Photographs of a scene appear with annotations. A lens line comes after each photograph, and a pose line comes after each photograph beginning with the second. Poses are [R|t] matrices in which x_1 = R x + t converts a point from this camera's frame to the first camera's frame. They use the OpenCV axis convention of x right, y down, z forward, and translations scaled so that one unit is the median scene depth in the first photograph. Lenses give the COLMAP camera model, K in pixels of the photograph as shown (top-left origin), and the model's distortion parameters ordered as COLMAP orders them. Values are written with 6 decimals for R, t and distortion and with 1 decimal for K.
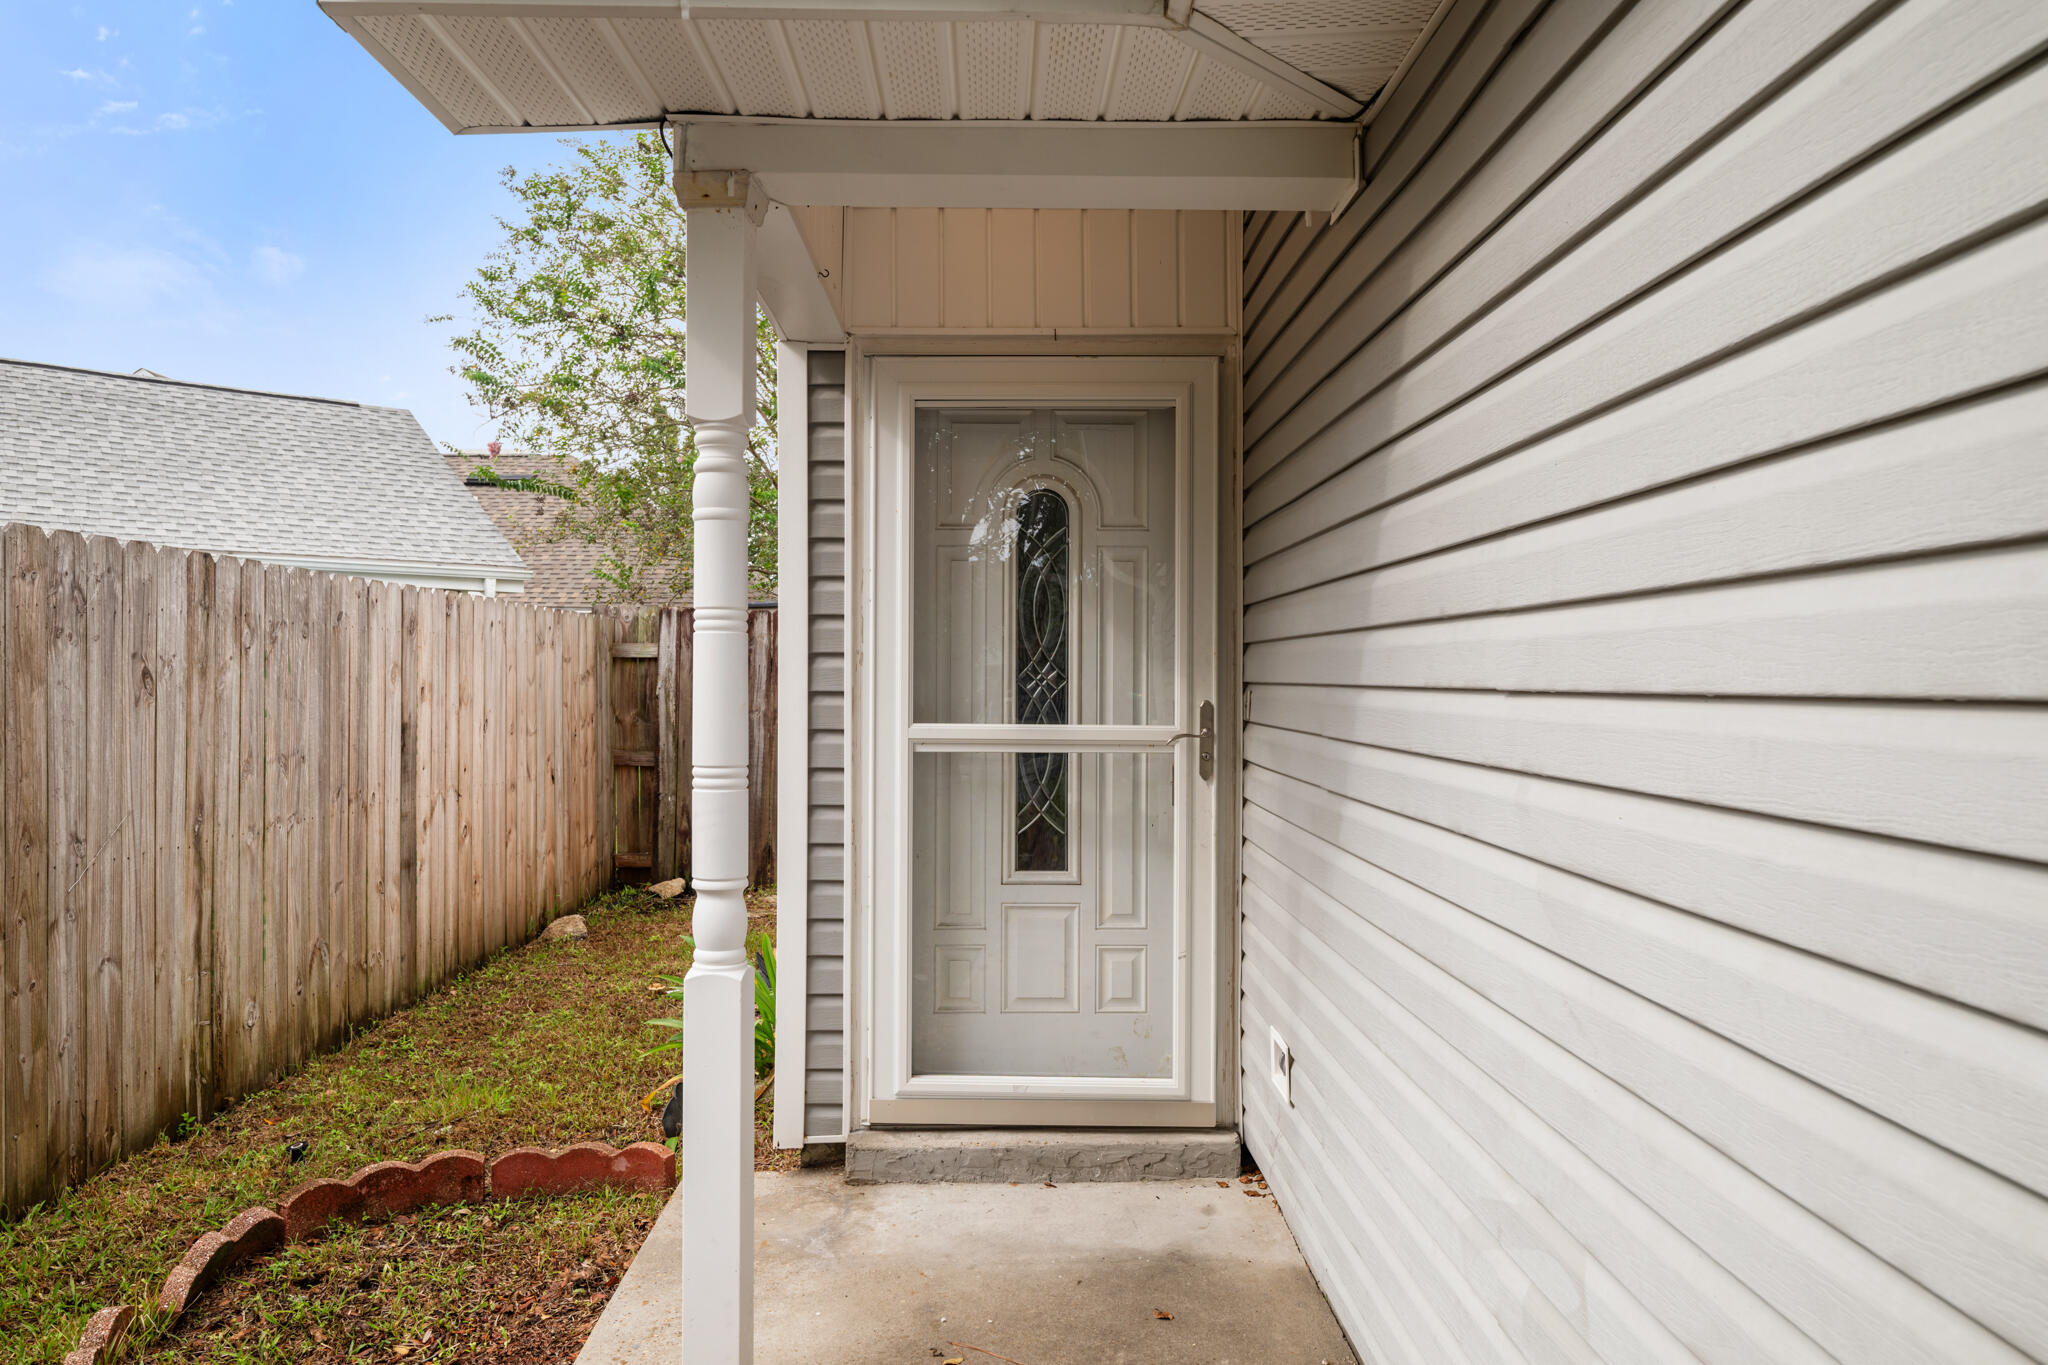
lens RADIAL K [[1407.7, 0, 1021.4], [0, 1407.7, 678.1], [0, 0, 1]] dist [0.000424, -0.001448]
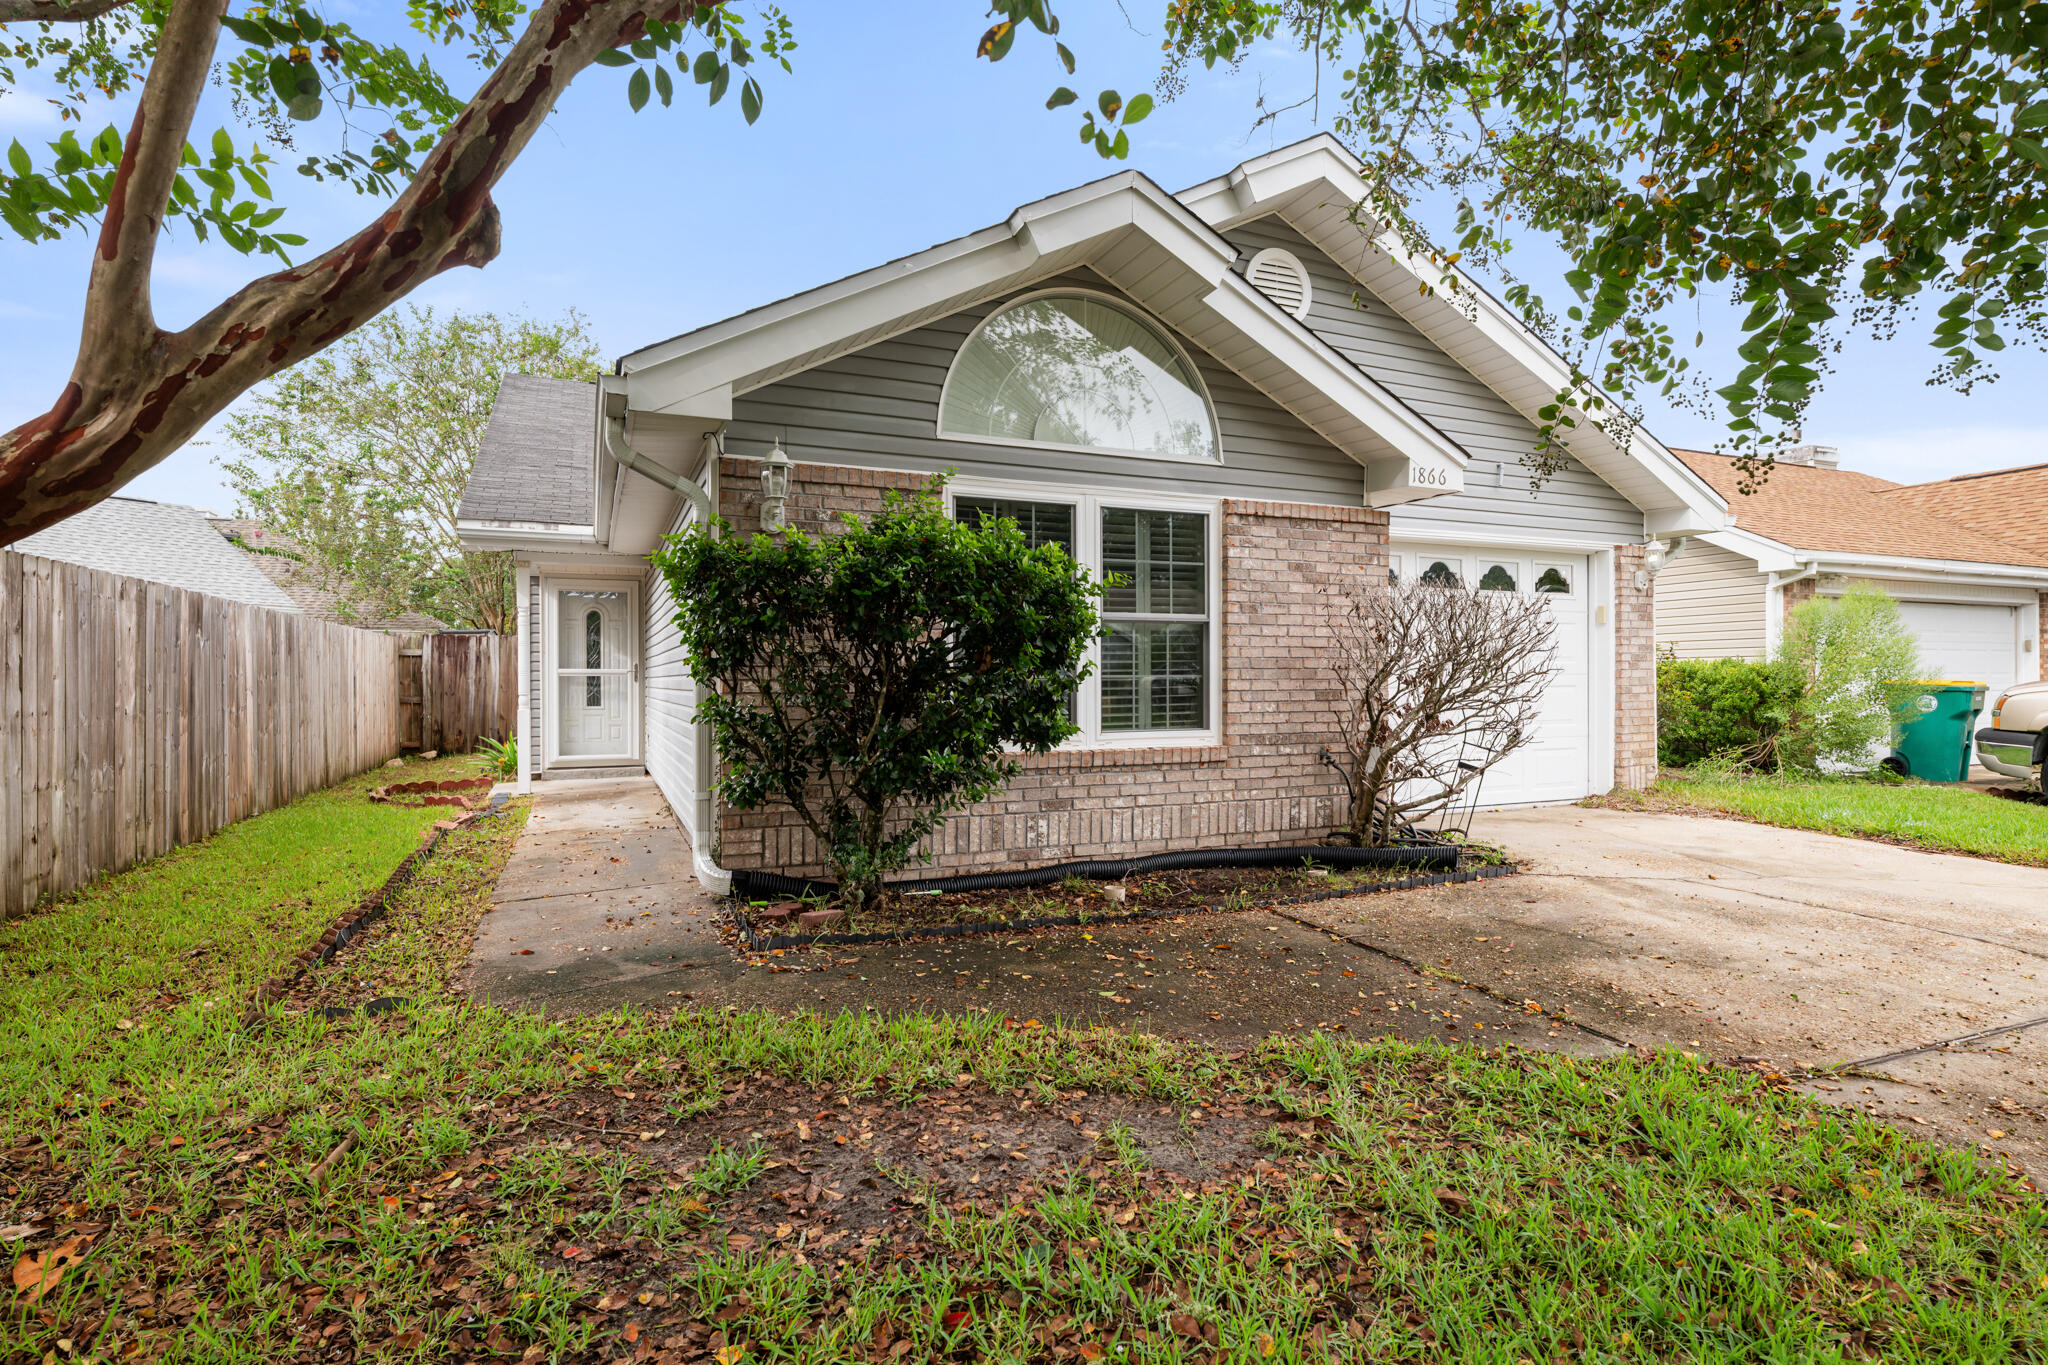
lens RADIAL K [[1047.2, 0, 1036.7], [0, 1047.2, 683.3], [0, 0, 1]] dist [0.000856, 0.000169]
pose [[0.925844, -0.008024, 0.377820, 0.056761], [0.006121, 0.999962, 0.006239, 0.062893], [-0.377856, -0.003463, 0.925858, -2.284658]]
